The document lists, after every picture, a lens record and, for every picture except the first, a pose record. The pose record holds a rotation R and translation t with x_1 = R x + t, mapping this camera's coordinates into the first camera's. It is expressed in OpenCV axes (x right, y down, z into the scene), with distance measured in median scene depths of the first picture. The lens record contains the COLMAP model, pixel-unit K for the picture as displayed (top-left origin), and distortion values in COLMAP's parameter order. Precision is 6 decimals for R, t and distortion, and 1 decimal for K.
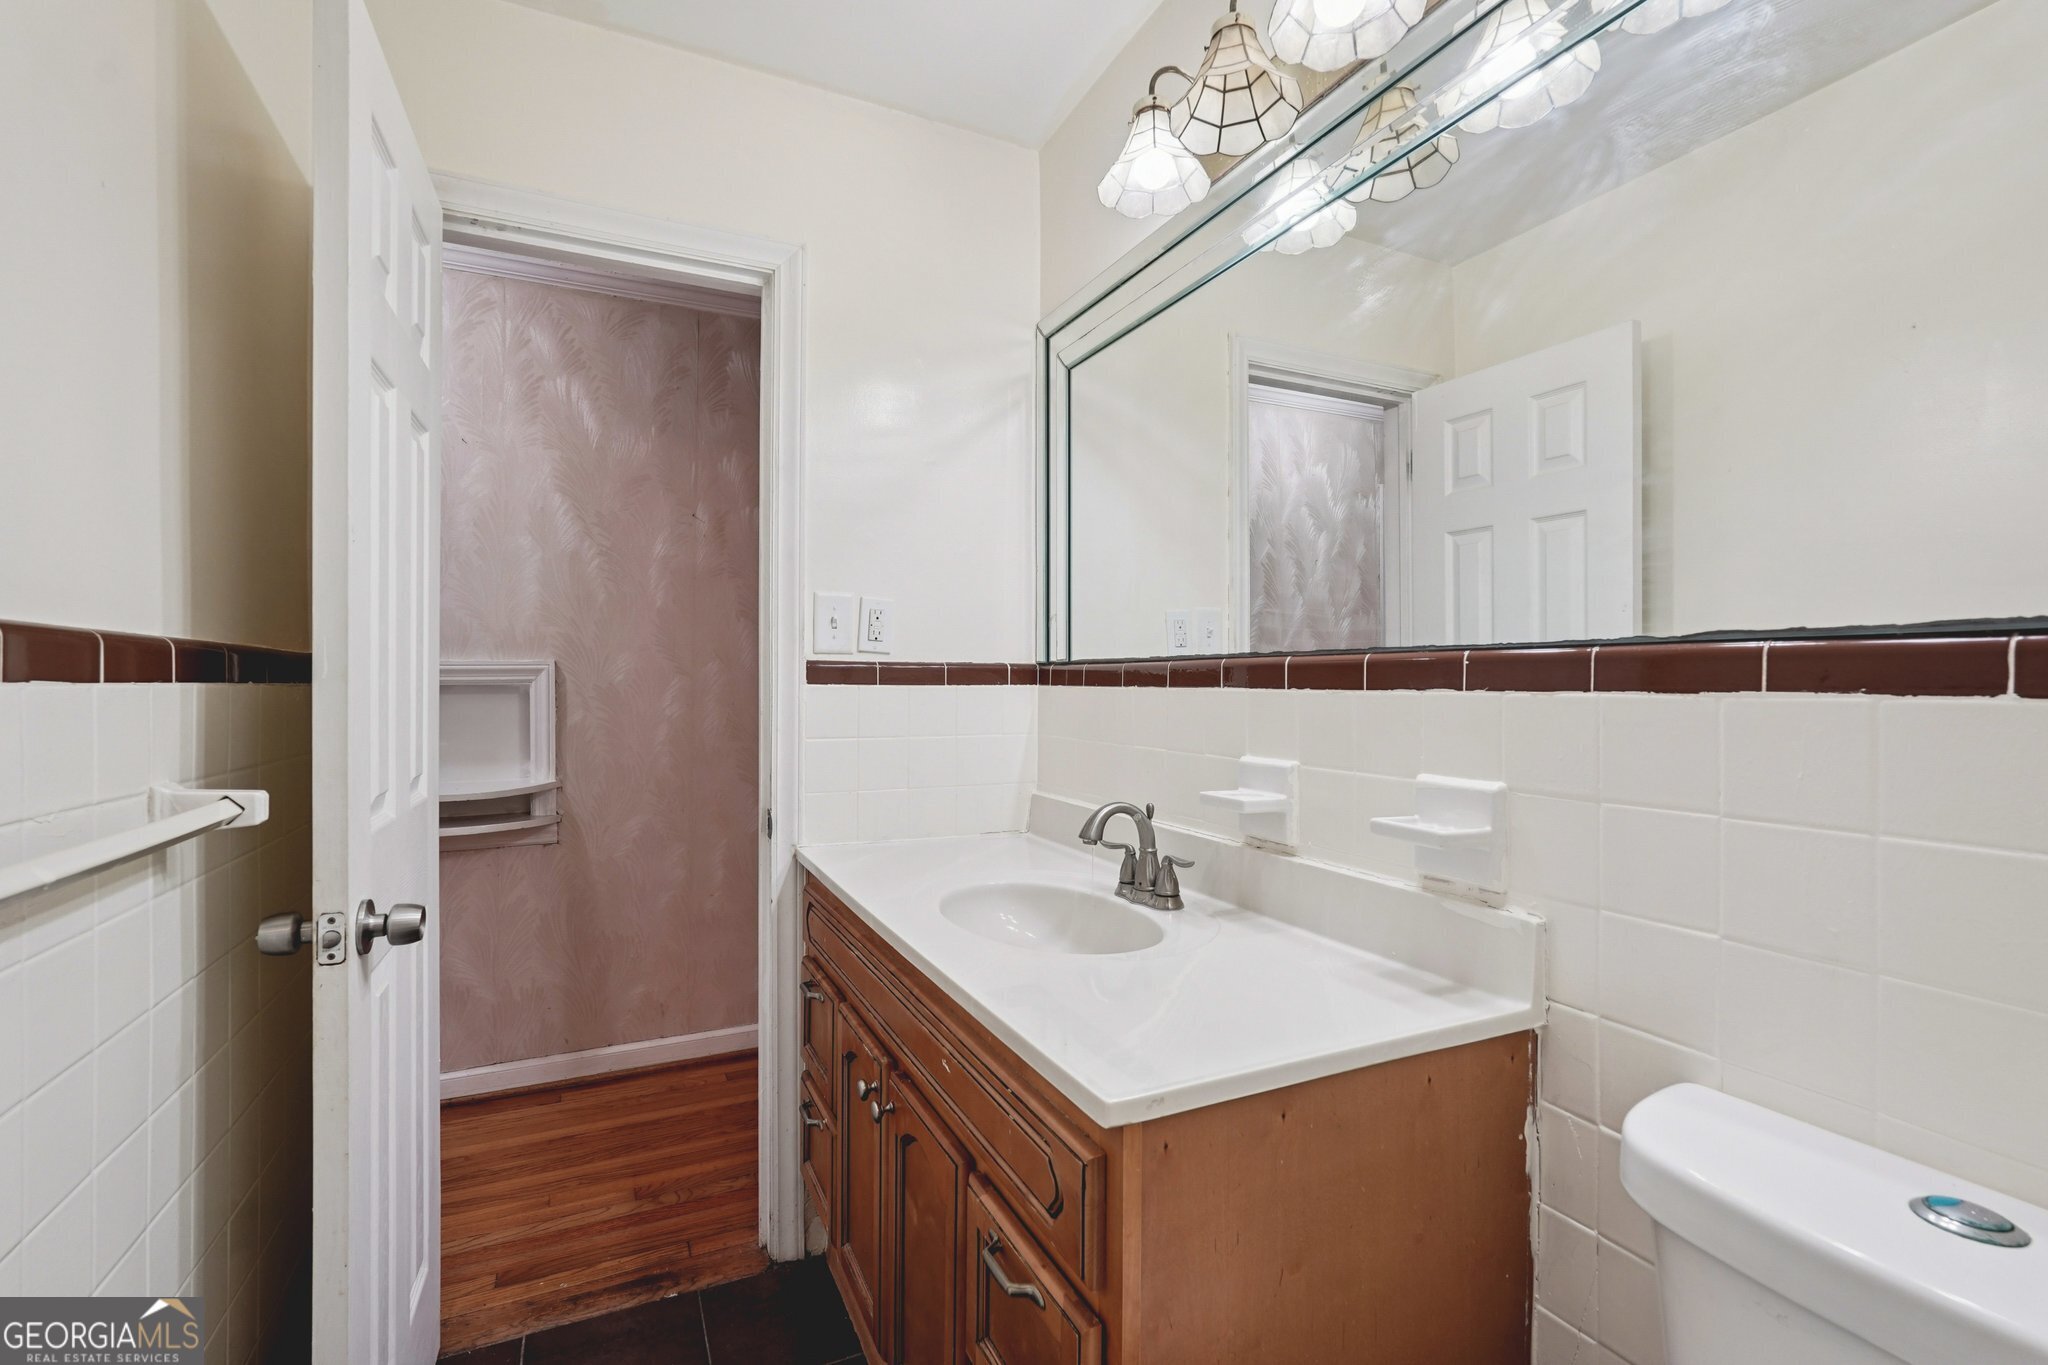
lens RADIAL K [[919.9, 0, 1027.2], [0, 919.9, 686.6], [0, 0, 1]] dist [-0.004514, 0.000745]
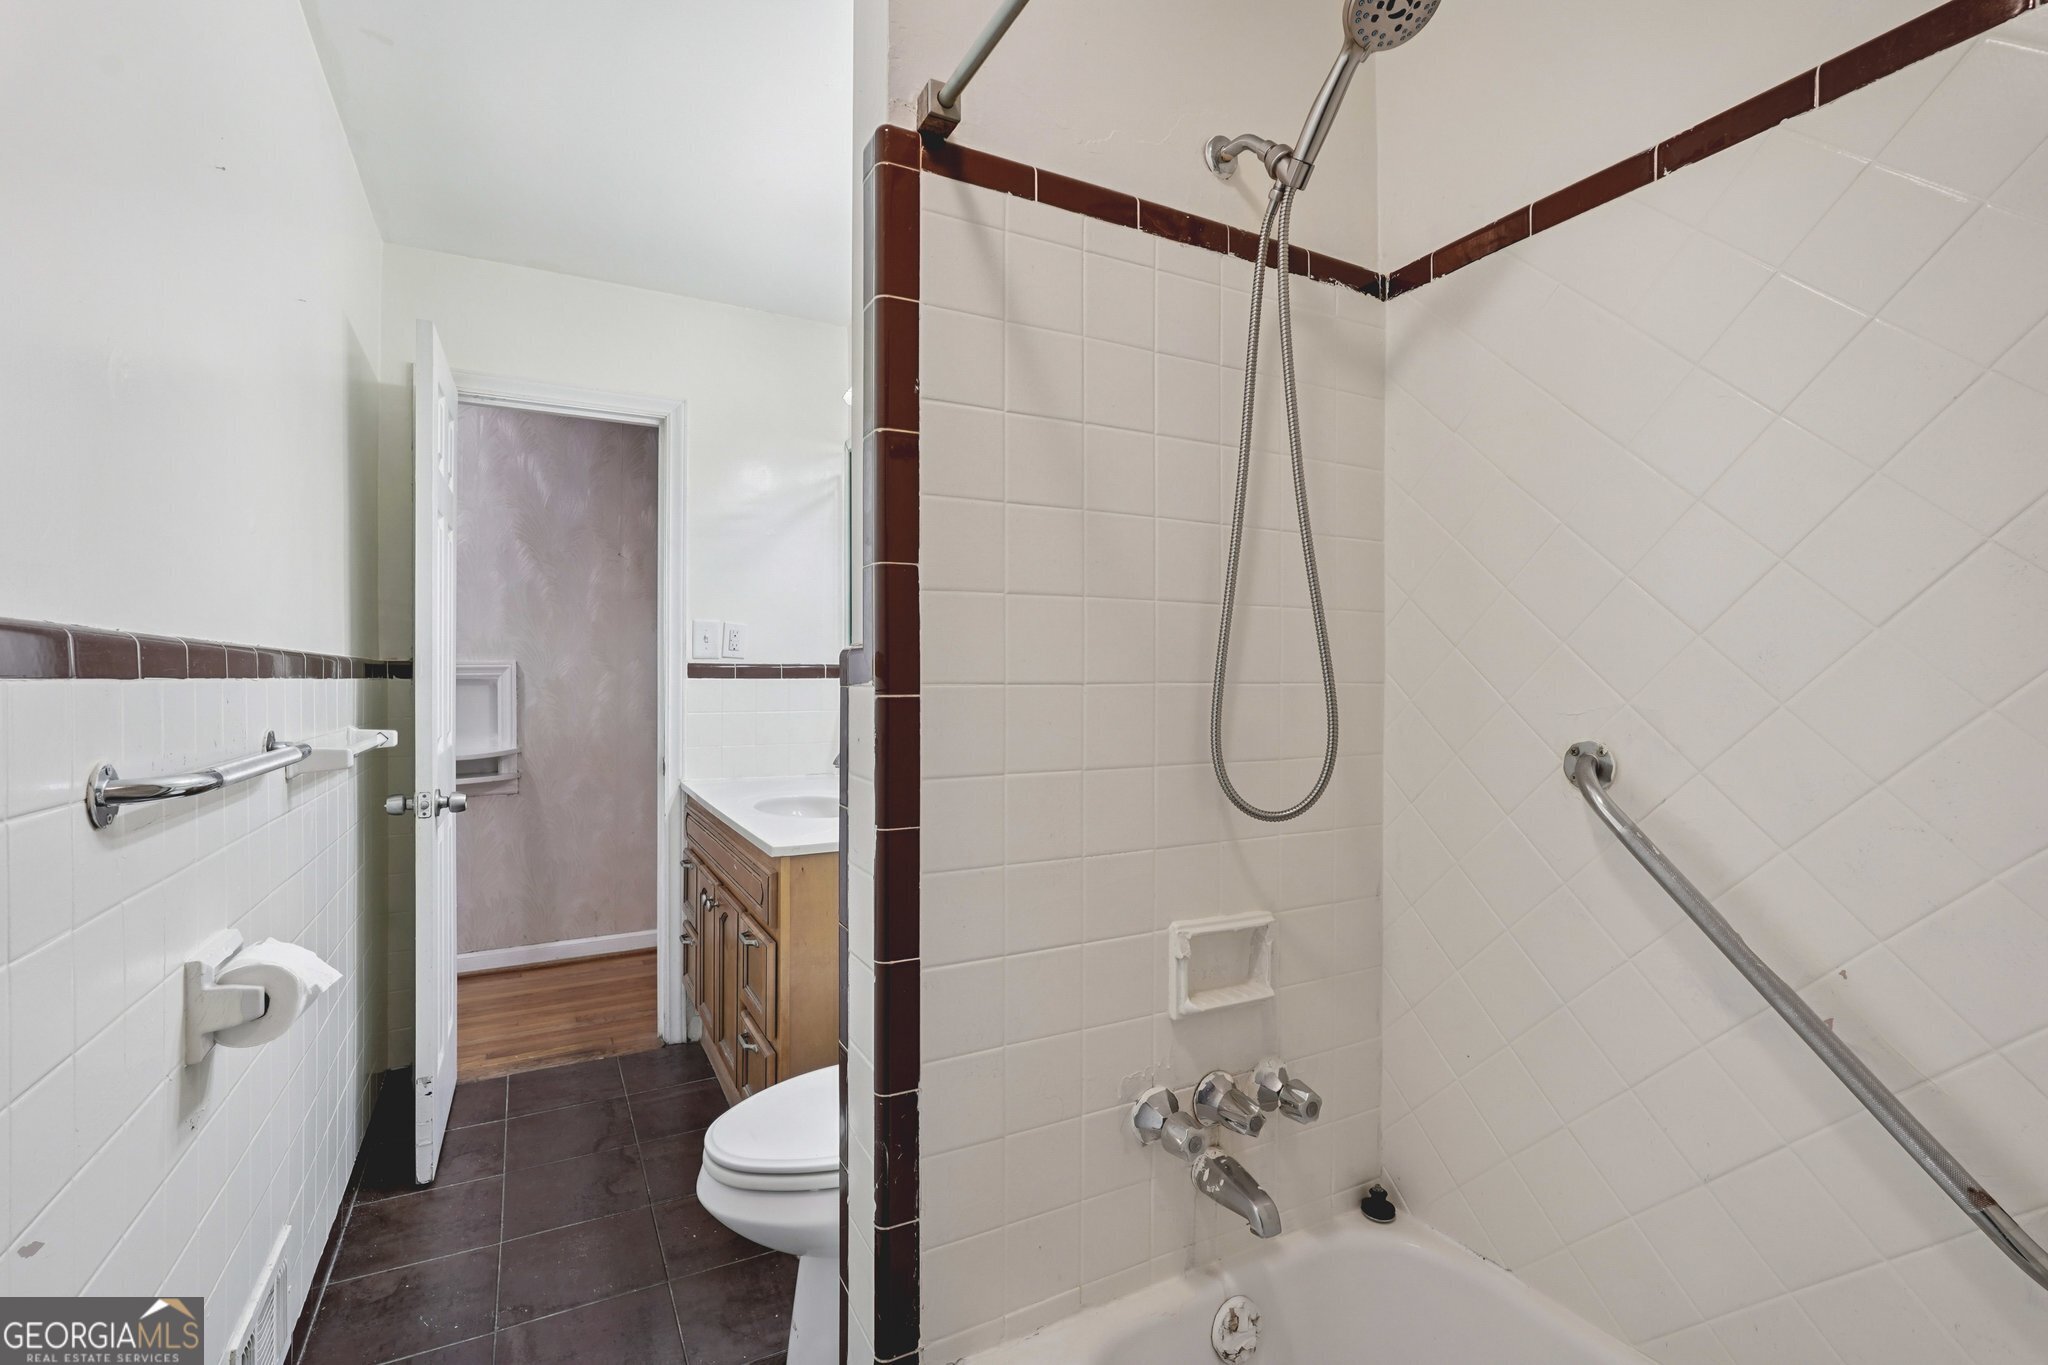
lens RADIAL K [[919.9, 0, 1022.1], [0, 919.9, 674.3], [0, 0, 1]] dist [-0.004514, 0.000745]
pose [[0.998637, -0.001861, 0.052154, 0.248459], [0.002097, 0.999988, -0.004474, -0.000679], [-0.052145, 0.004577, 0.998629, -0.601036]]
